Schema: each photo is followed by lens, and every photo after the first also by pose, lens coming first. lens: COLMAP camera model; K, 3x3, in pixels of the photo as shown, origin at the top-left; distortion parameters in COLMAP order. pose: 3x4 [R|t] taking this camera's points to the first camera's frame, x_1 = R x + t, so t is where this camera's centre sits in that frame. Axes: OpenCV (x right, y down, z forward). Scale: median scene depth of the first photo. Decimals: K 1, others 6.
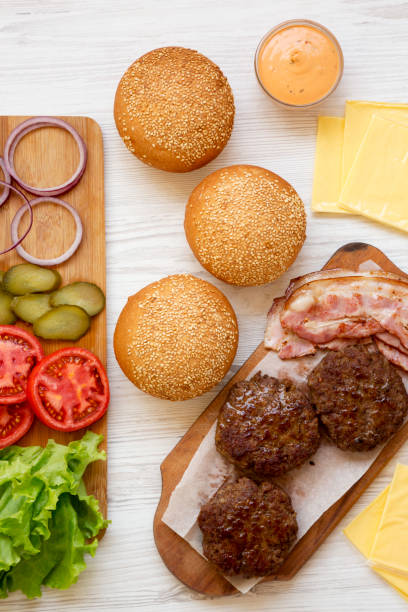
lens RADIAL K [[1138.4, 0, 201.7], [0, 1138.4, 302.3], [0, 0, 1]] dist [0.070432, 0.000000]
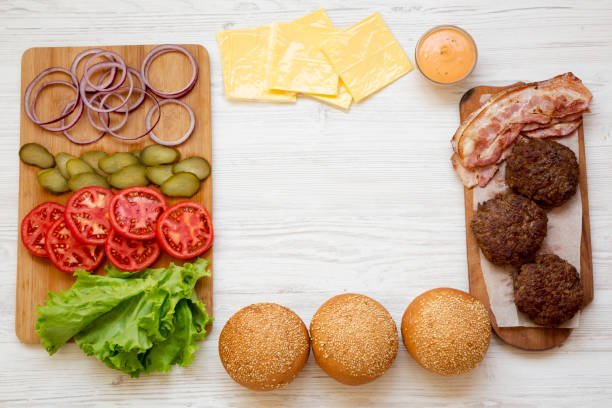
lens RADIAL K [[1138.4, 0, 308.1], [0, 1138.4, 203.8], [0, 0, 1]] dist [0.070432, 0.000000]
pose [[0.999915, 0.012988, -0.001521, 0.040838], [-0.012796, 0.995777, 0.090907, -0.091206], [0.002695, -0.090880, 0.995858, -0.434802]]
